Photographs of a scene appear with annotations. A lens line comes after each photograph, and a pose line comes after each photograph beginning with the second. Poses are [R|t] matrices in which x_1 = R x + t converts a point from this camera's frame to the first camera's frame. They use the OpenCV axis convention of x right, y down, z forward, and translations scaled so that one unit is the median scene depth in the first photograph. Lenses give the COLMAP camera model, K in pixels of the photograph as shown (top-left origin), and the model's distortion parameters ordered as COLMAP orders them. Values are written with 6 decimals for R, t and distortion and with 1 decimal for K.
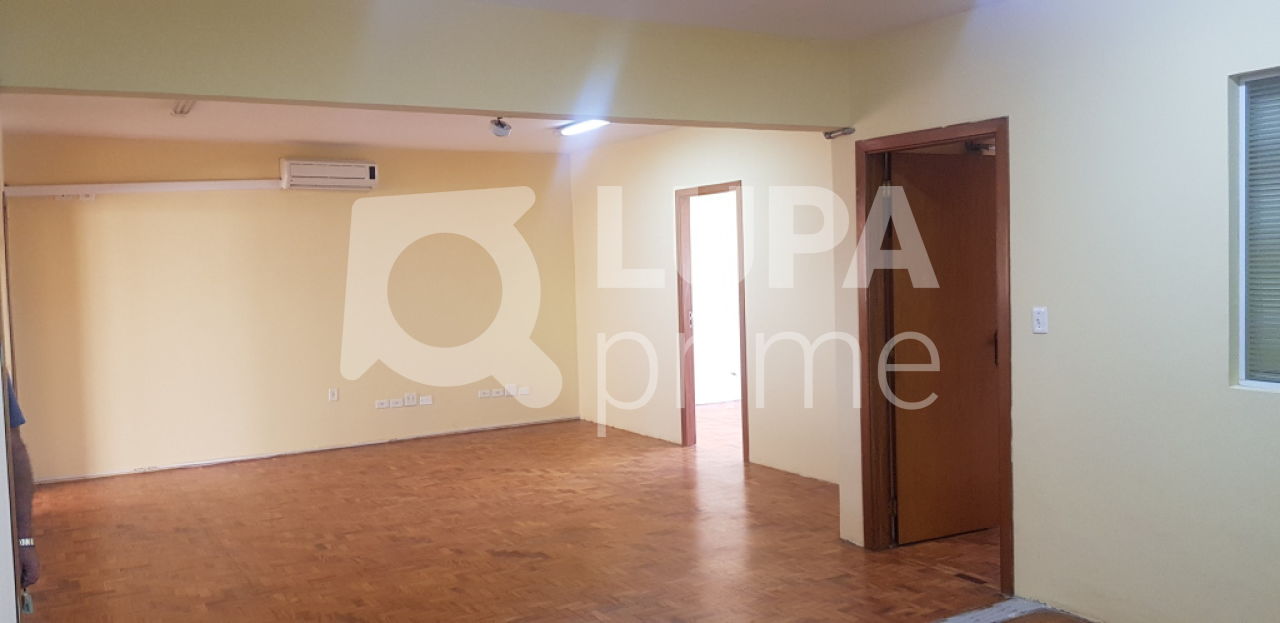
lens RADIAL K [[996.1, 0, 608.0], [0, 996.1, 311.8], [0, 0, 1]] dist [0.085290, -0.148362]
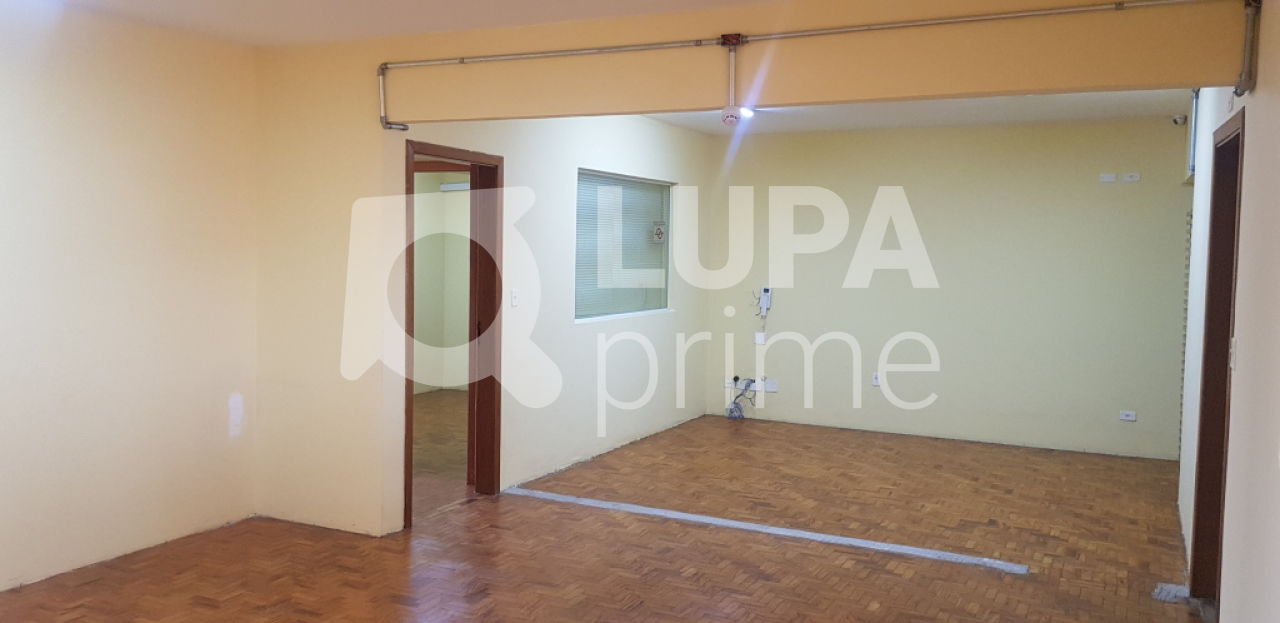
lens RADIAL K [[996.1, 0, 619.3], [0, 996.1, 308.3], [0, 0, 1]] dist [0.085290, -0.148362]
pose [[-0.552439, -0.029779, 0.833022, -0.726950], [0.037891, 0.997431, 0.060784, -0.048889], [-0.832692, 0.065143, -0.549891, 1.366600]]
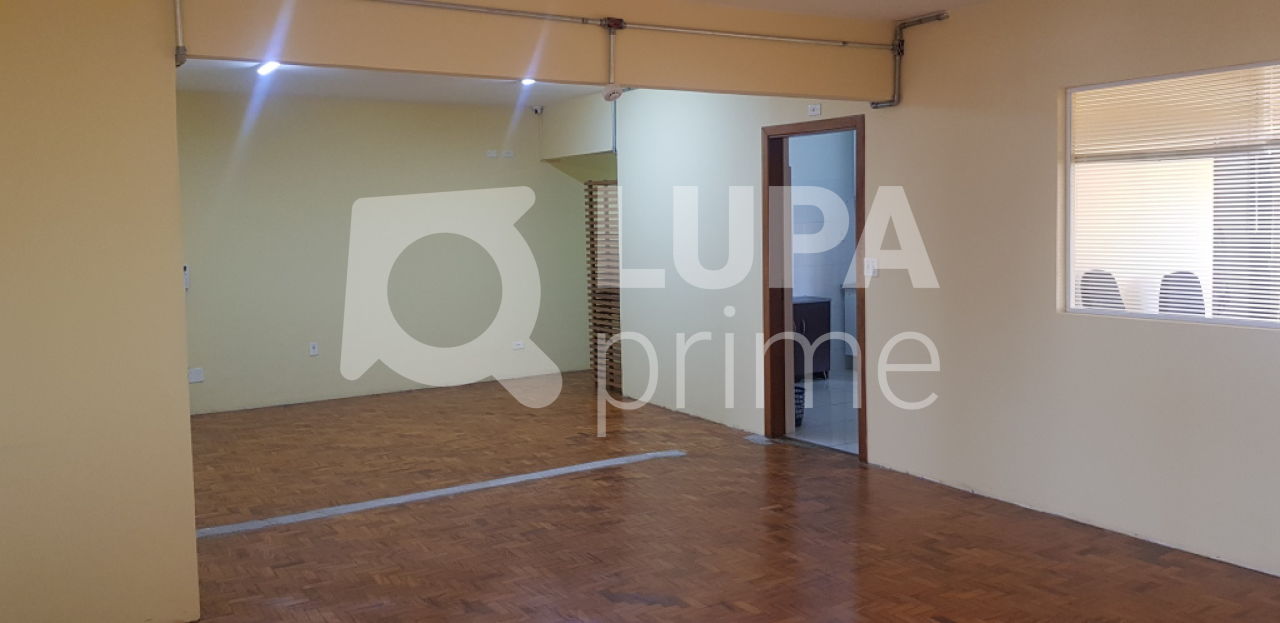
lens RADIAL K [[996.1, 0, 620.6], [0, 996.1, 280.2], [0, 0, 1]] dist [0.085290, -0.148362]
pose [[-0.998374, 0.053611, -0.019352, -0.070603], [0.051158, 0.992561, 0.110477, -0.083377], [0.025131, 0.109307, -0.993690, 1.746829]]
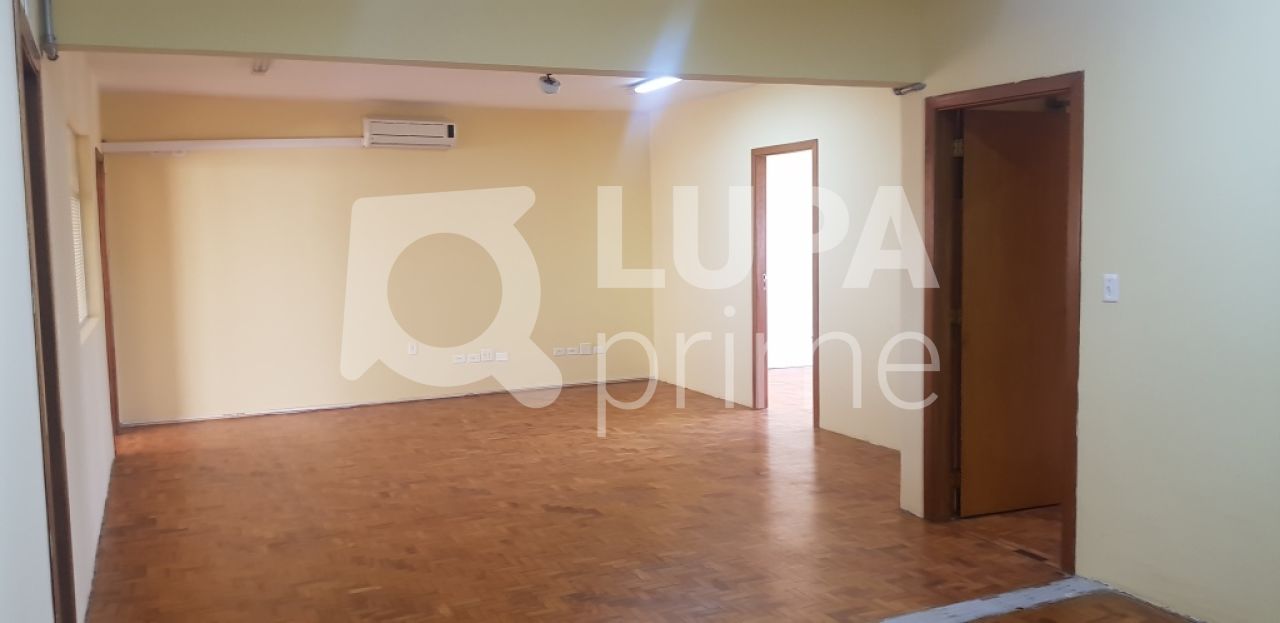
lens RADIAL K [[996.1, 0, 602.7], [0, 996.1, 308.0], [0, 0, 1]] dist [0.085290, -0.148362]
pose [[0.994320, 0.020449, -0.104445, 0.043514], [-0.016670, 0.999179, 0.036924, 0.000192], [0.105114, -0.034973, 0.993845, 0.007327]]
